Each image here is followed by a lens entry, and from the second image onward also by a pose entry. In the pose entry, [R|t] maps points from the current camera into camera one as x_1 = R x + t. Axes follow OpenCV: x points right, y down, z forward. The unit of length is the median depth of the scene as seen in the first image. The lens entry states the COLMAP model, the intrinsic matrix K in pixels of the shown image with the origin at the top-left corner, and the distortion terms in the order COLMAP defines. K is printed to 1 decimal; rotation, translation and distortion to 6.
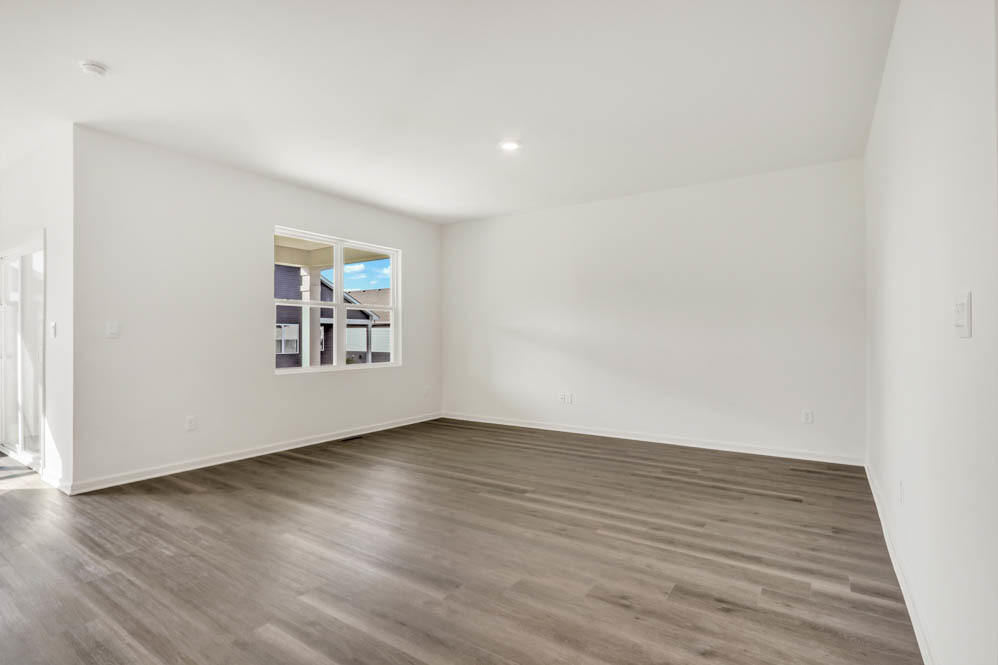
lens RADIAL K [[487.4, 0, 493.0], [0, 487.4, 334.1], [0, 0, 1]] dist [-0.019254, -0.001351]
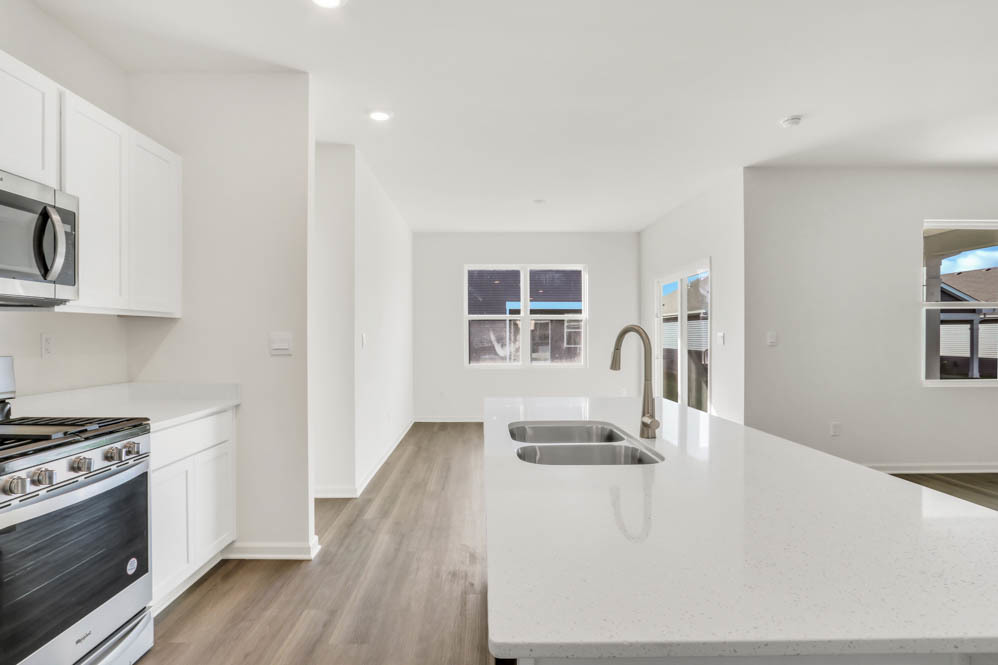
lens RADIAL K [[537.4, 0, 499.6], [0, 537.4, 342.3], [0, 0, 1]] dist [-0.019884, 0.002523]
pose [[0.568399, 0.005441, -0.822735, -0.088386], [0.008283, 0.999890, 0.012335, -0.017761], [0.822711, -0.013825, 0.568291, -0.196056]]
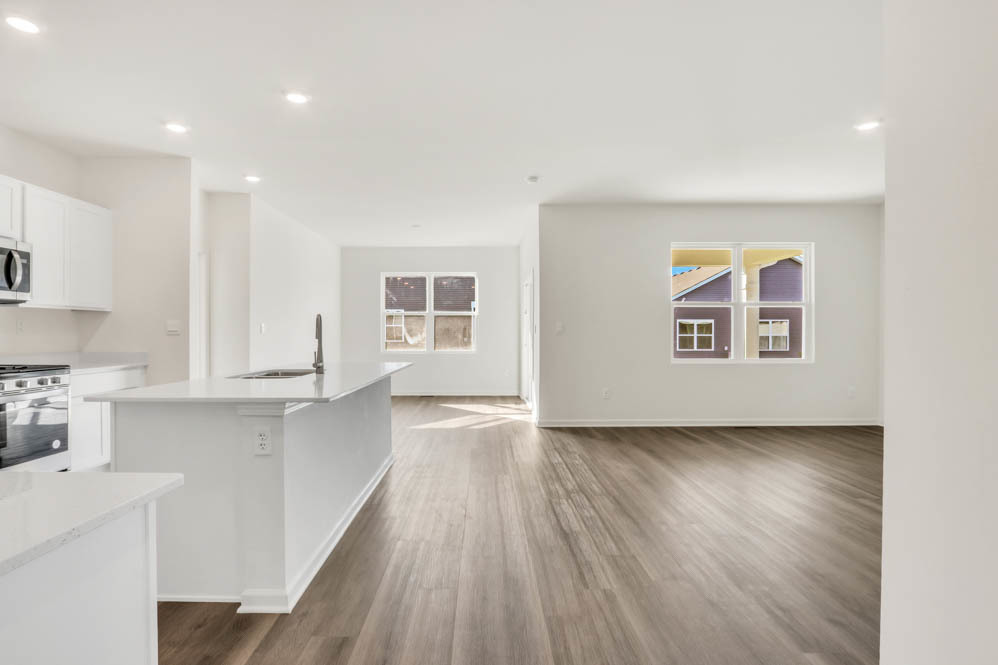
lens RADIAL K [[487.4, 0, 490.2], [0, 487.4, 337.8], [0, 0, 1]] dist [-0.019254, -0.001351]
pose [[0.561760, 0.006793, -0.827272, 0.308485], [0.005306, 0.999916, 0.011814, 0.000133], [0.827283, -0.011026, 0.561677, -0.074414]]
